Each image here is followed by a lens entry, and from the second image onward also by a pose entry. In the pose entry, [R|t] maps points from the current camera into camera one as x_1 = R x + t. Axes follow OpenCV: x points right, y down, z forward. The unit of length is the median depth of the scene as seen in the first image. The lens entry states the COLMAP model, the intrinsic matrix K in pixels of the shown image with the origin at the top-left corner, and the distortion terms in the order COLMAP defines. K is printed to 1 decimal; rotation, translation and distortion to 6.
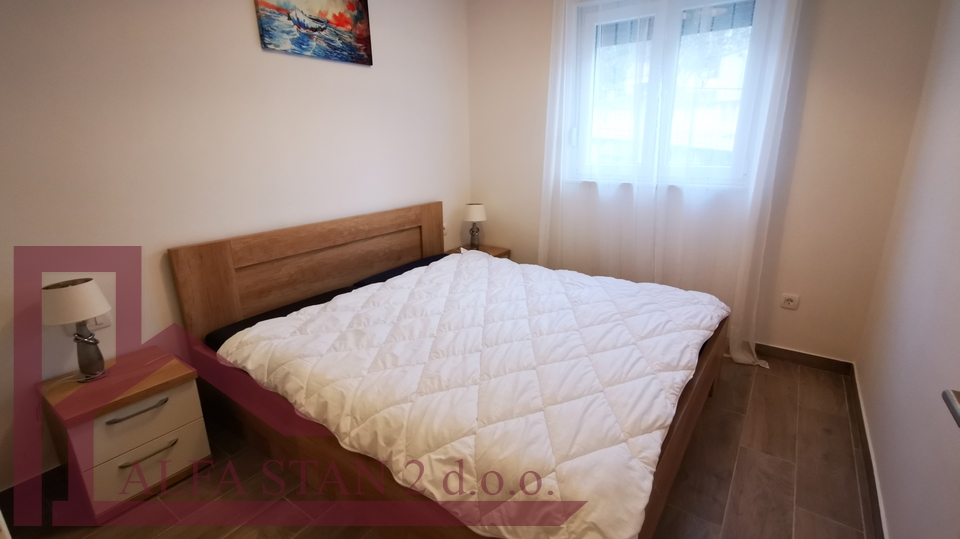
lens RADIAL K [[444.8, 0, 479.2], [0, 444.8, 269.1], [0, 0, 1]] dist [0.024364, 0.000579]
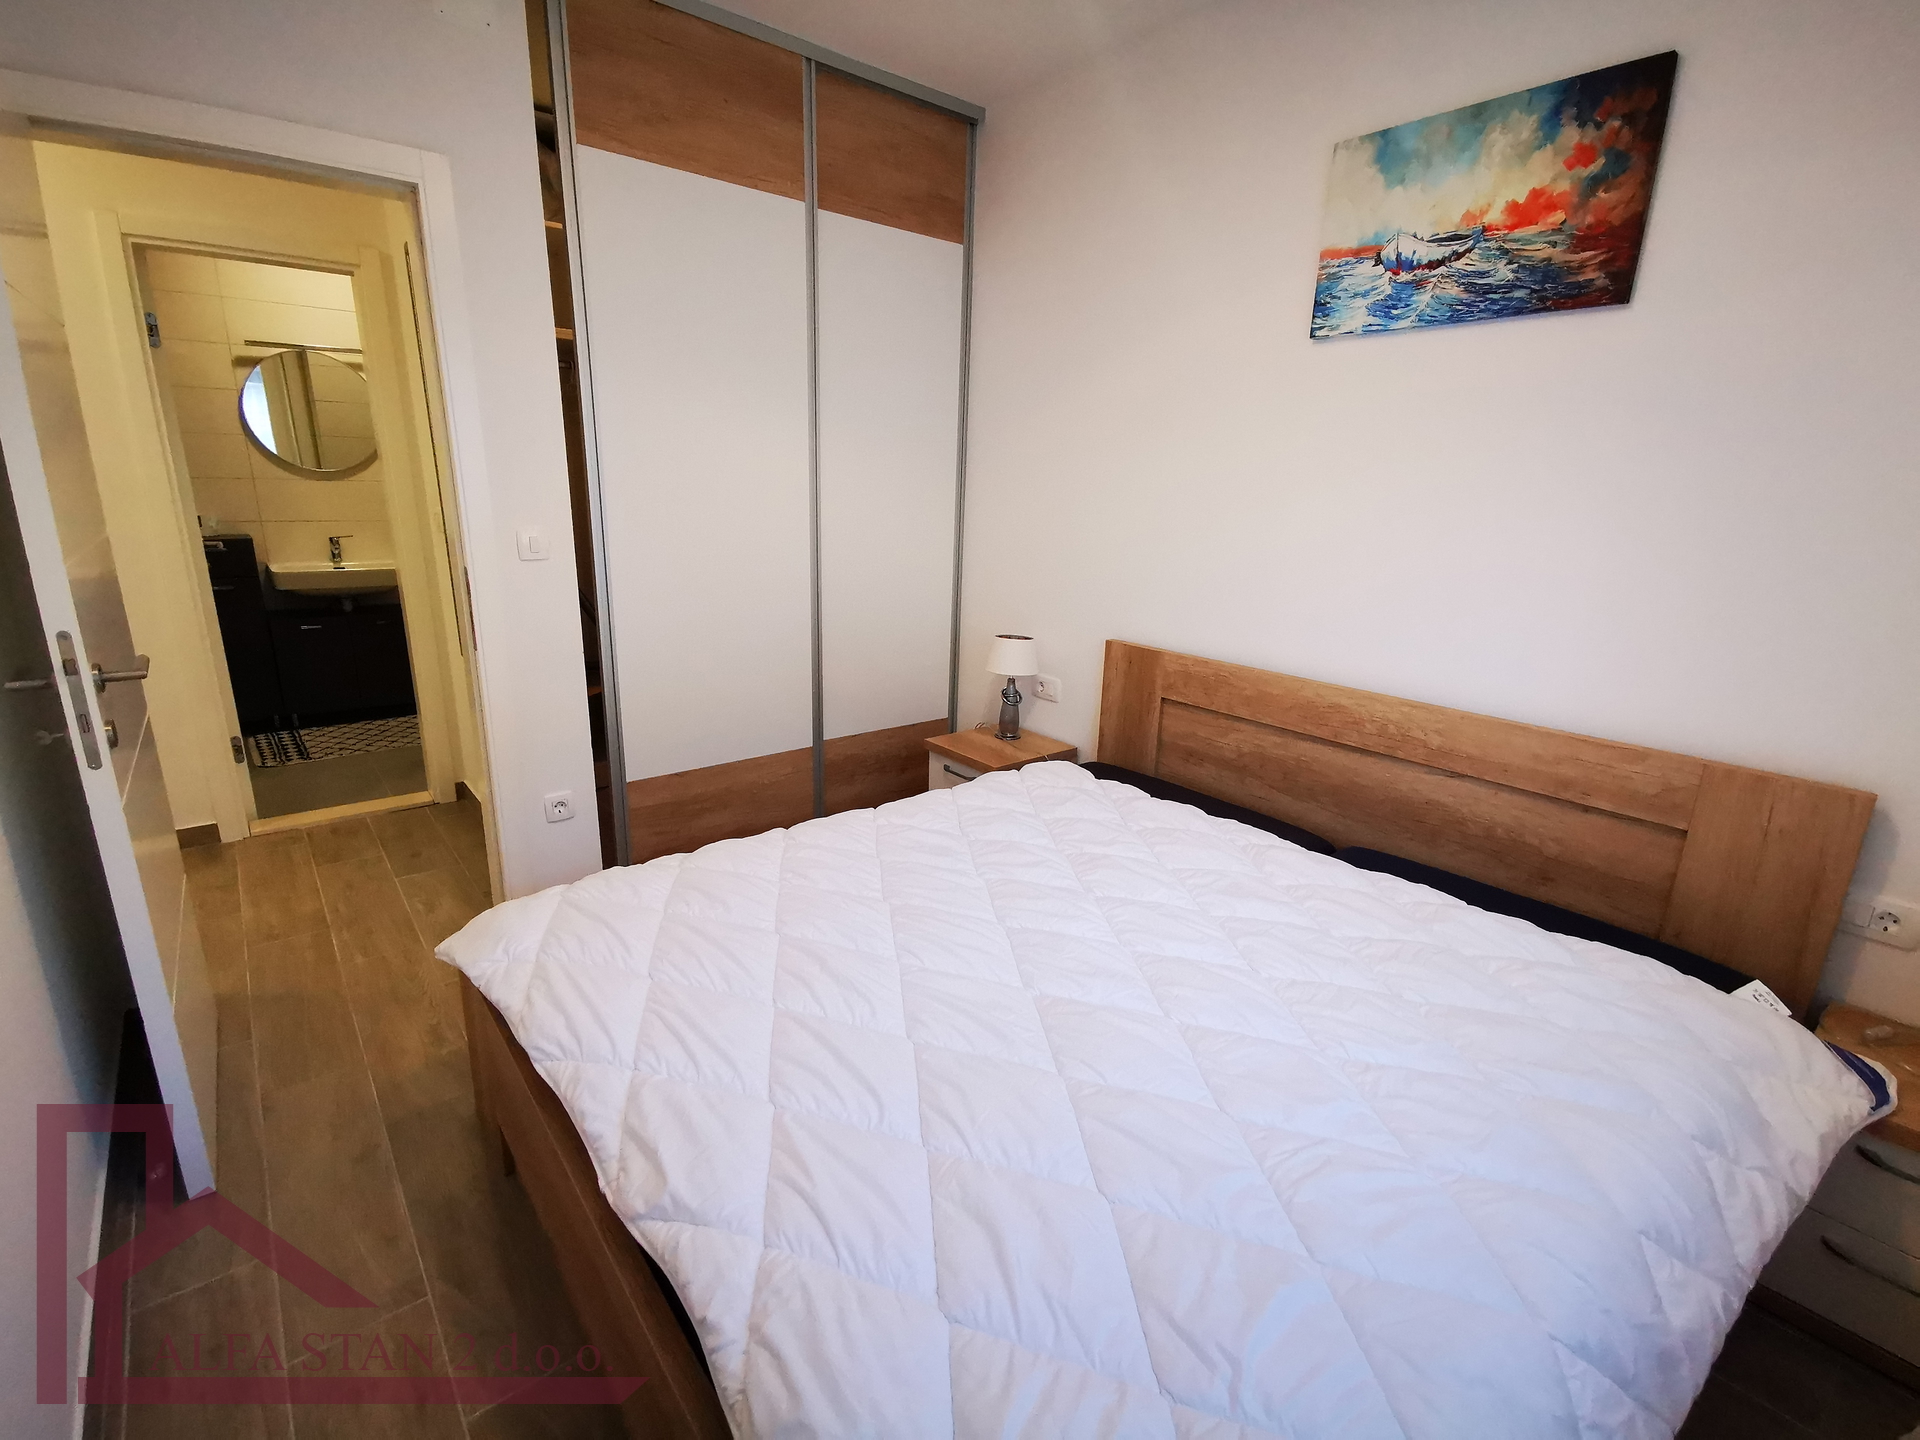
lens RADIAL K [[892.8, 0, 957.8], [0, 892.8, 719.9], [0, 0, 1]] dist [0.016472, 0.000045]
pose [[-0.278771, 0.254713, -0.925963, 0.656103], [-0.294293, 0.895141, 0.334835, -0.280803], [0.914154, 0.365847, -0.174579, 0.853231]]
